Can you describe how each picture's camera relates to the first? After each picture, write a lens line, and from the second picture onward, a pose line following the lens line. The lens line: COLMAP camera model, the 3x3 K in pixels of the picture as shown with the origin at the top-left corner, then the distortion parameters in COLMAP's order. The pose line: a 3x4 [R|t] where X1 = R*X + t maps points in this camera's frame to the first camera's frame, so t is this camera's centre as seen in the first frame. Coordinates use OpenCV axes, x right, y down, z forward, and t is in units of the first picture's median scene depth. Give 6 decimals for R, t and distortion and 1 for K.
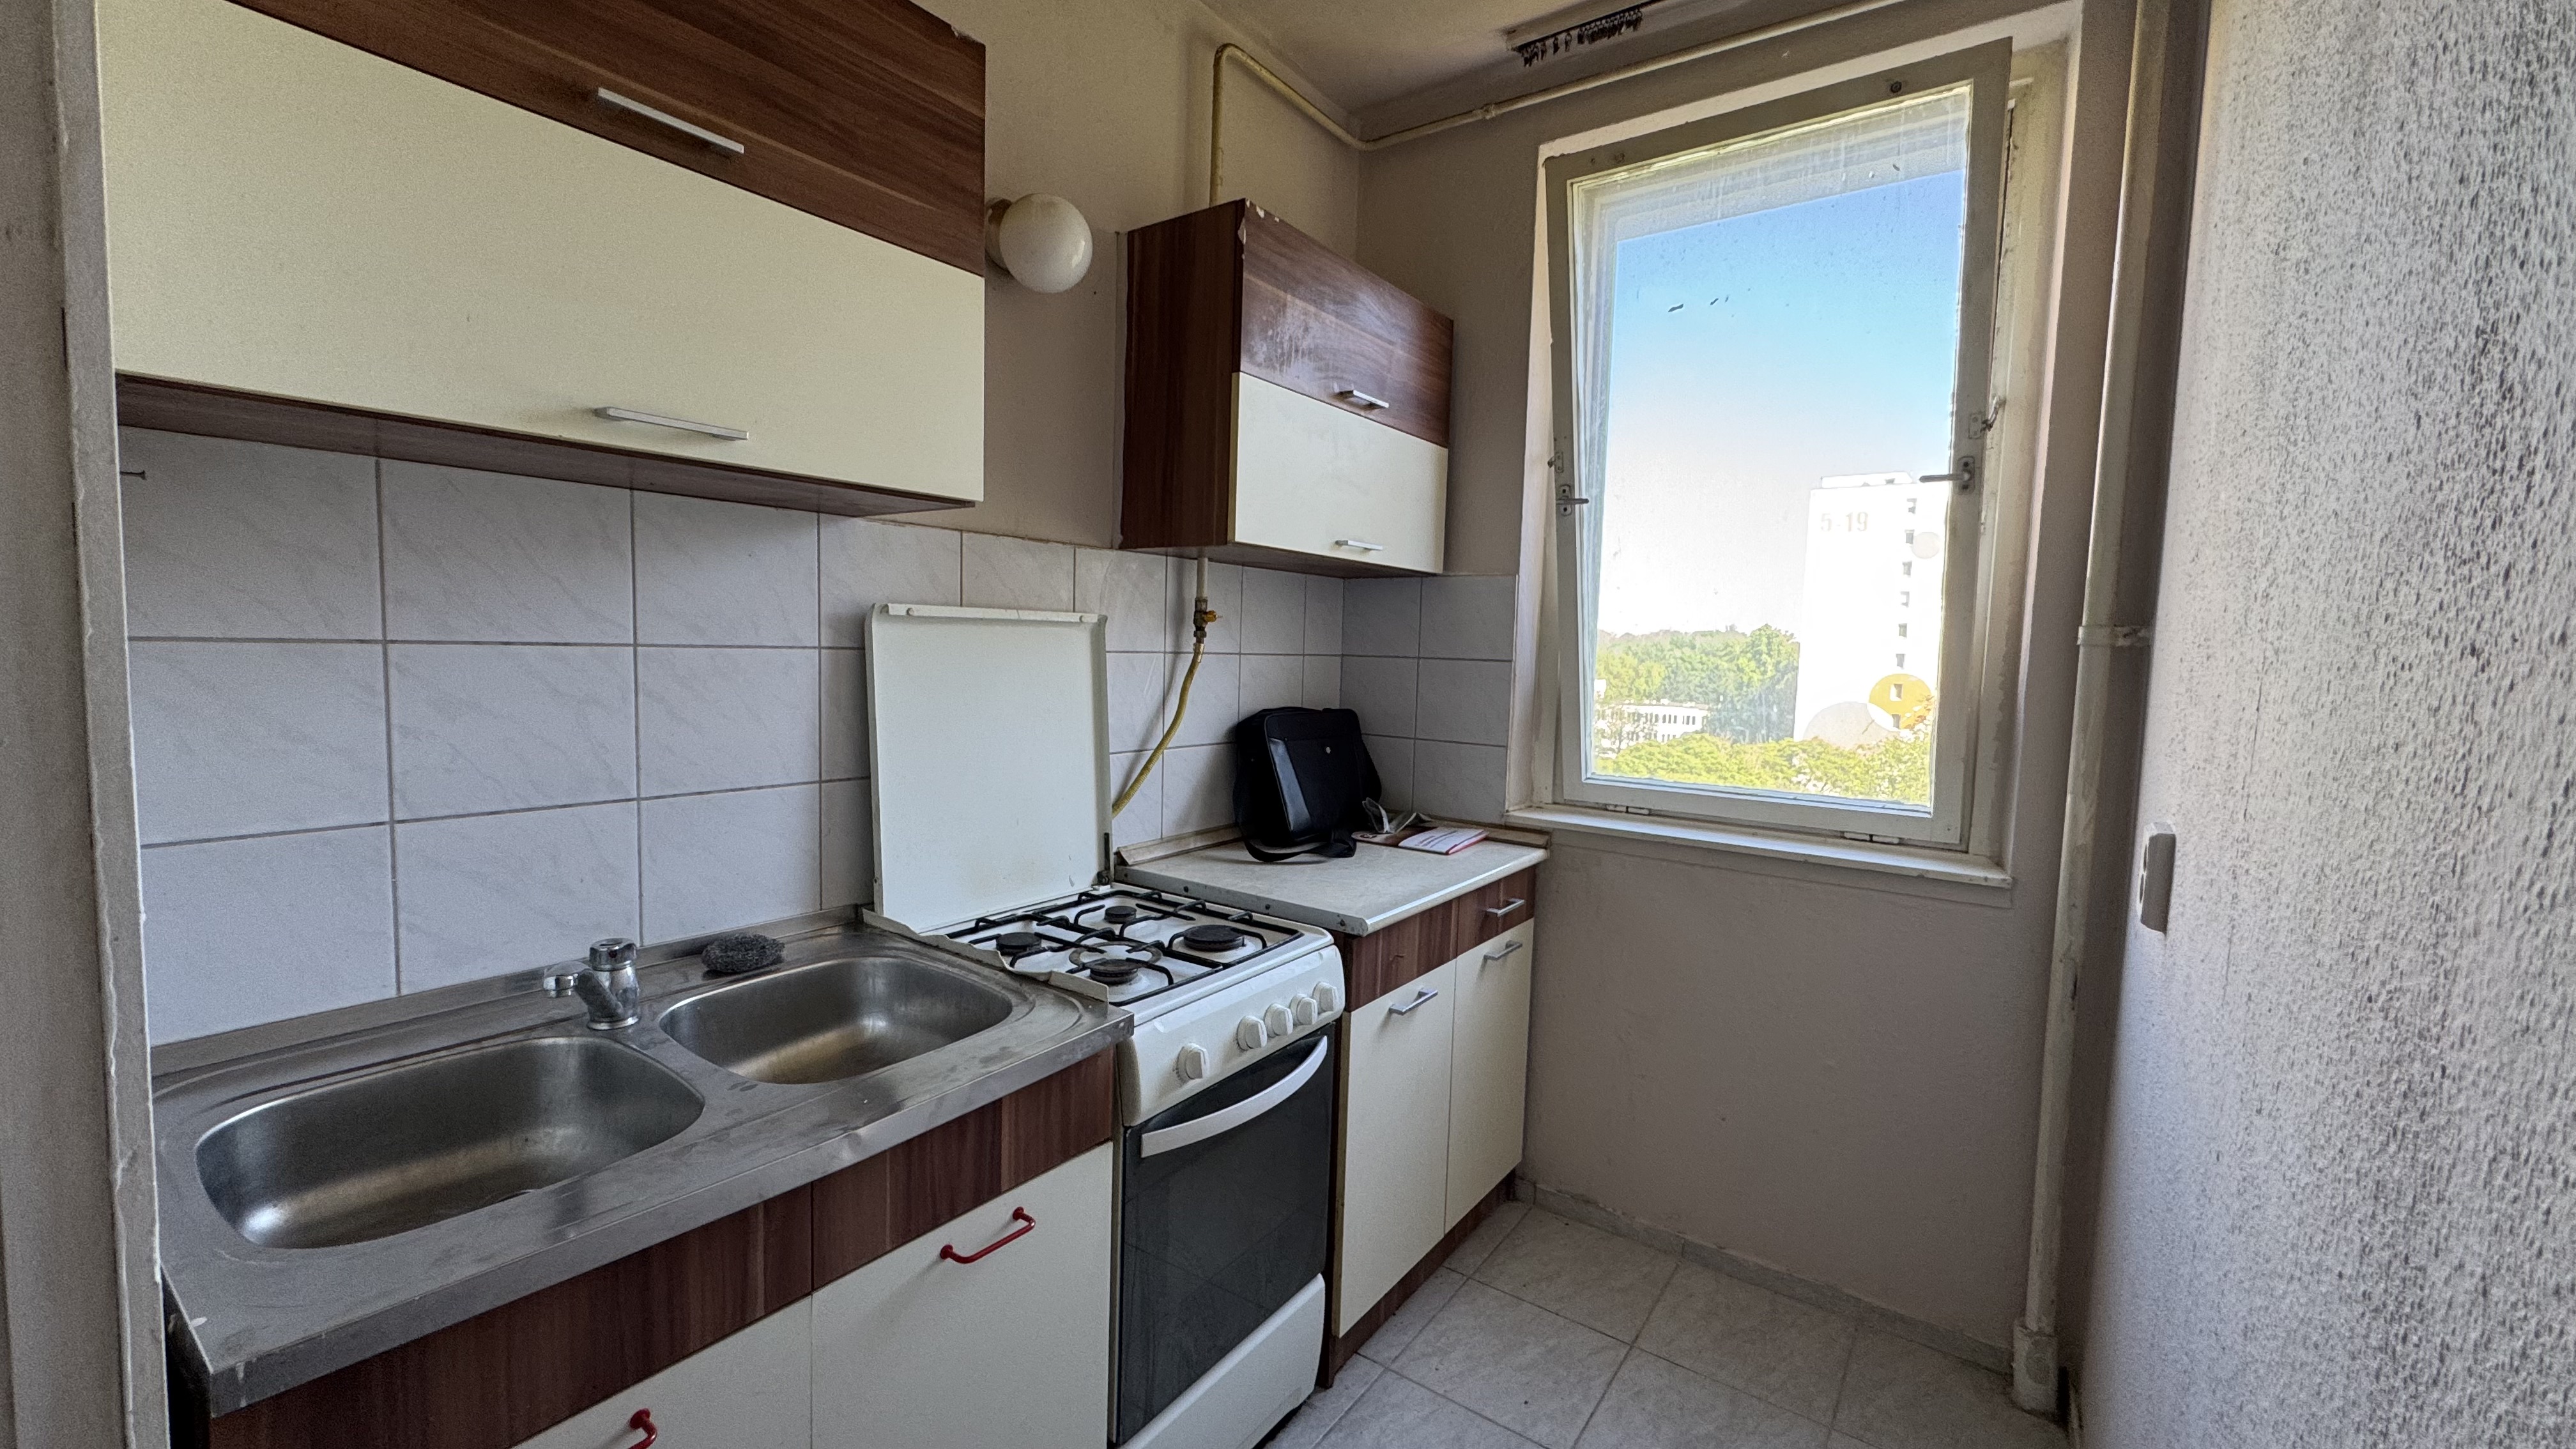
lens RADIAL K [[1038.9, 0, 1288.2], [0, 1038.9, 721.1], [0, 0, 1]] dist [-0.002884, 0.000493]
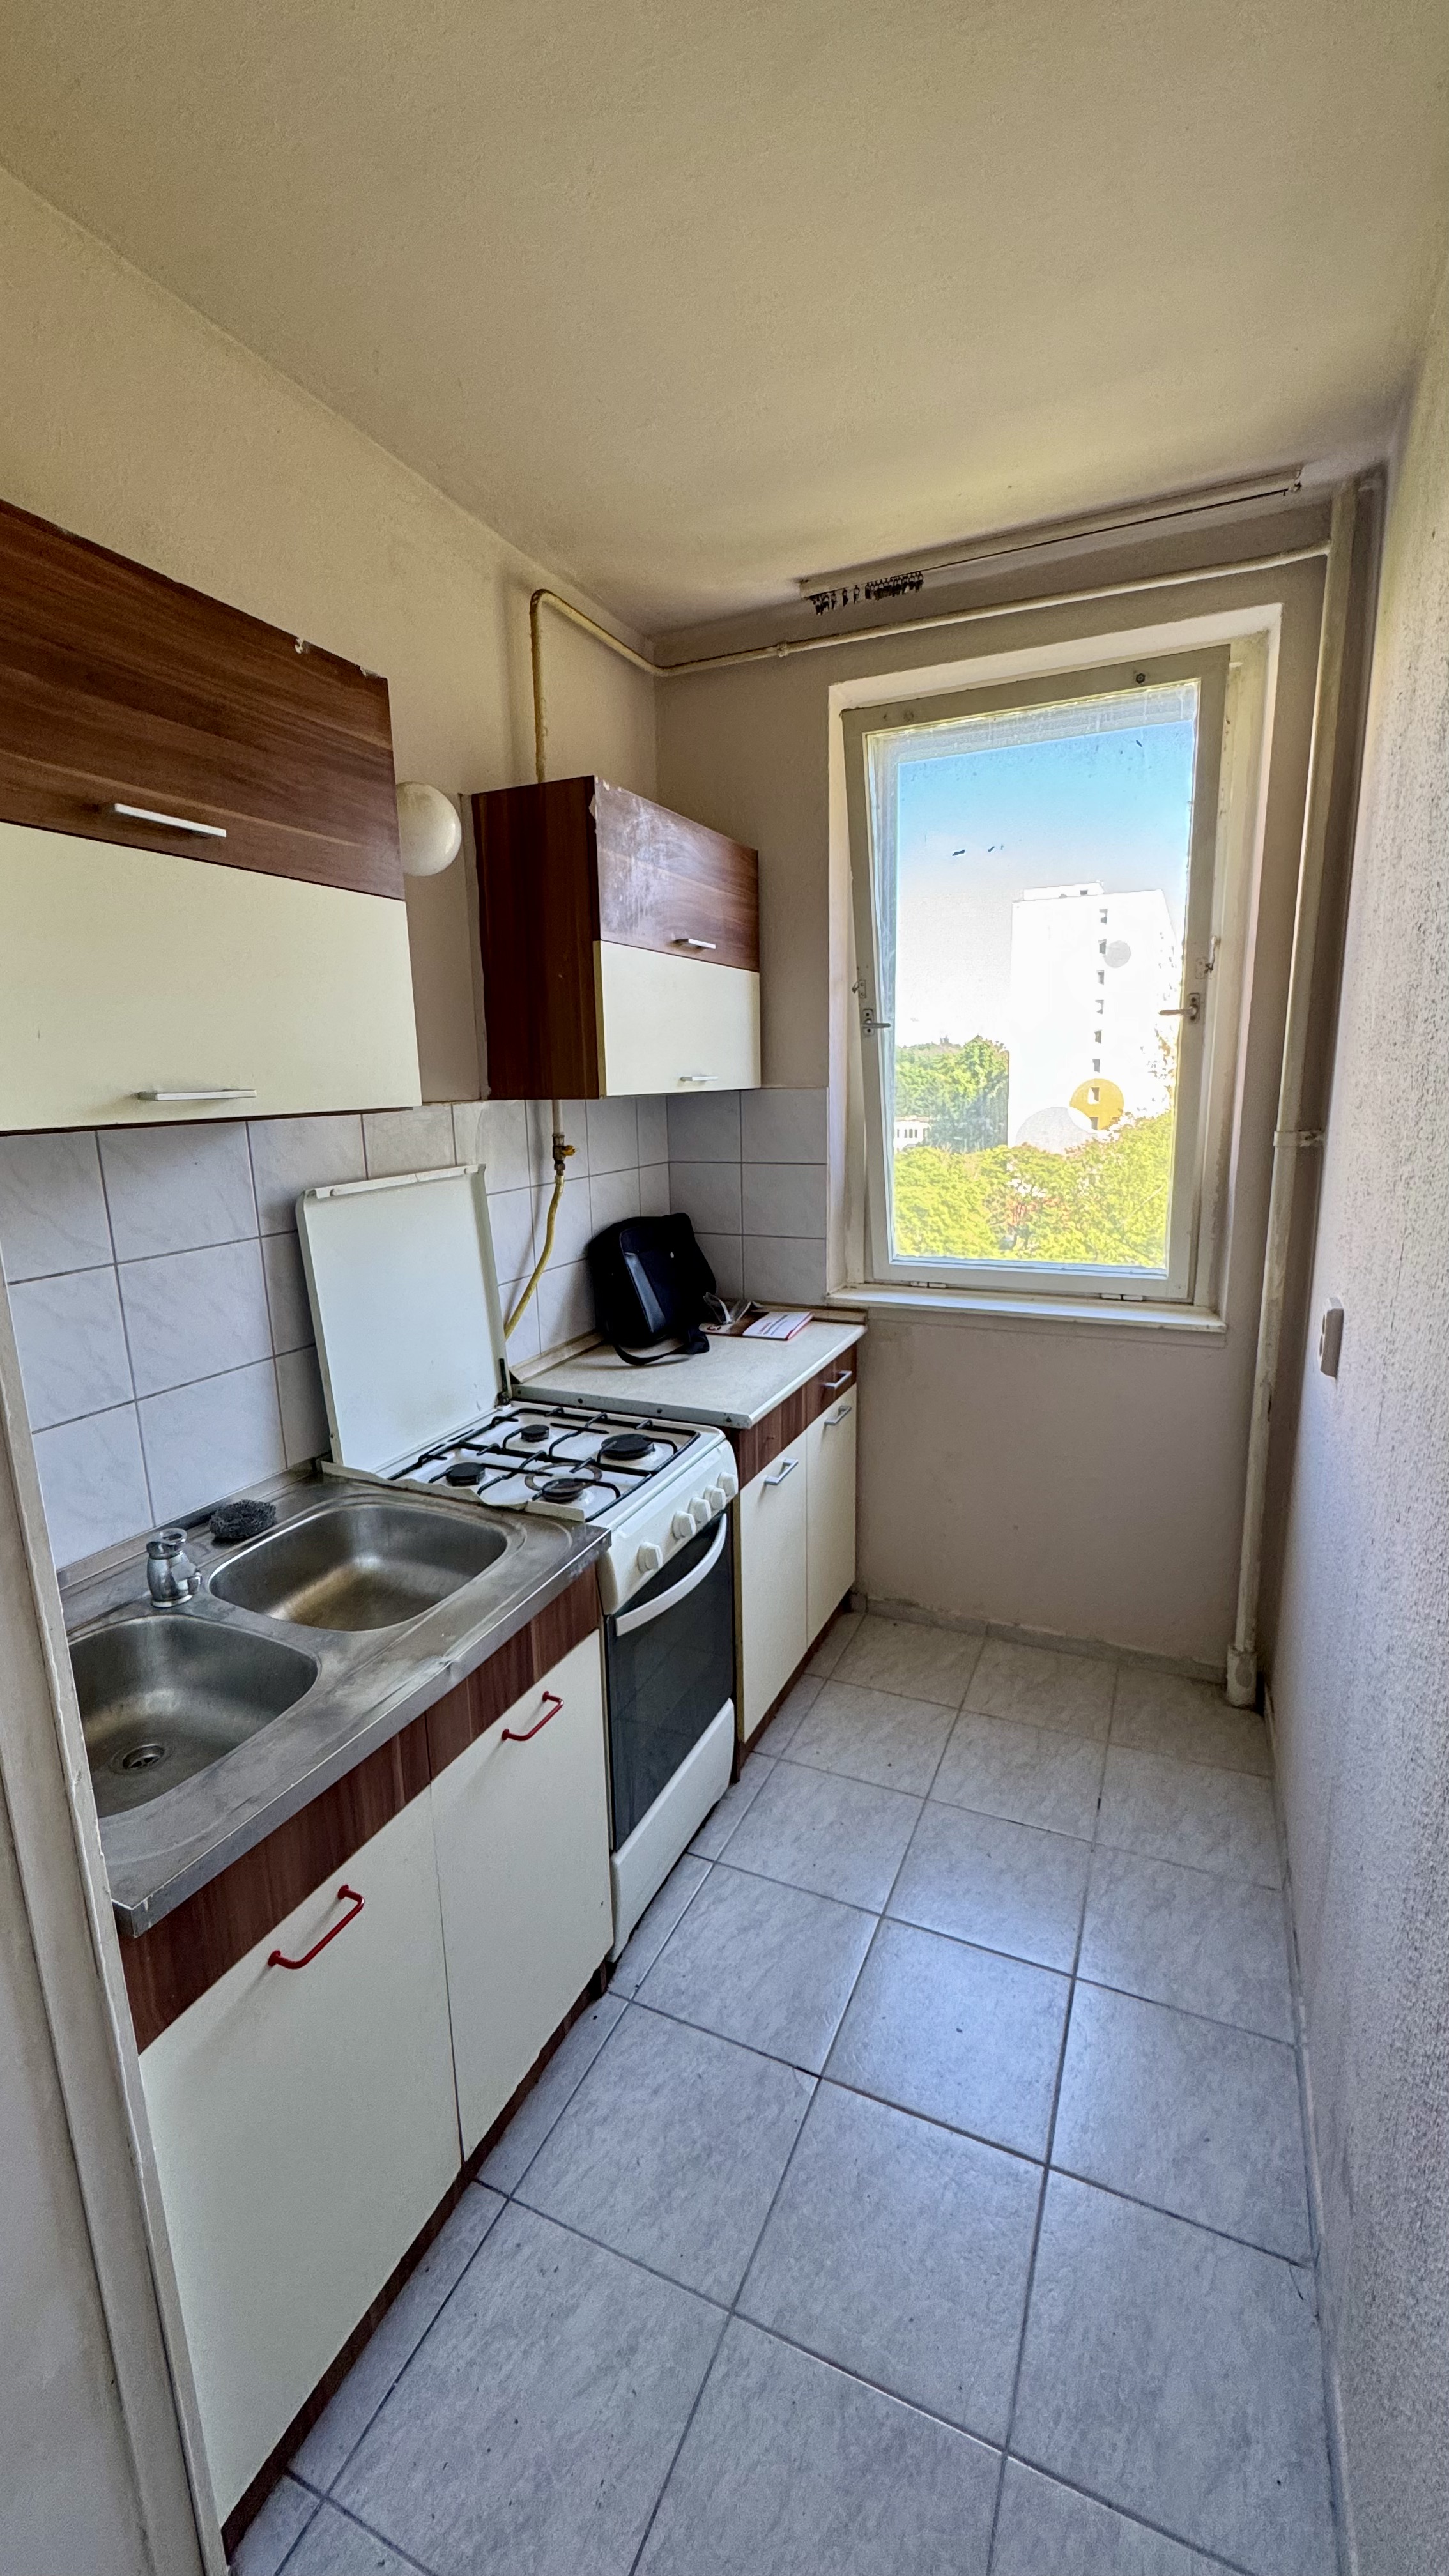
lens RADIAL K [[1038.9, 0, 730.5], [0, 1038.9, 1291.5], [0, 0, 1]] dist [-0.002884, 0.000493]
pose [[0.978604, -0.090468, 0.184795, -0.145922], [0.065349, 0.988306, 0.137771, -0.110326], [-0.195098, -0.122747, 0.973072, -0.137767]]
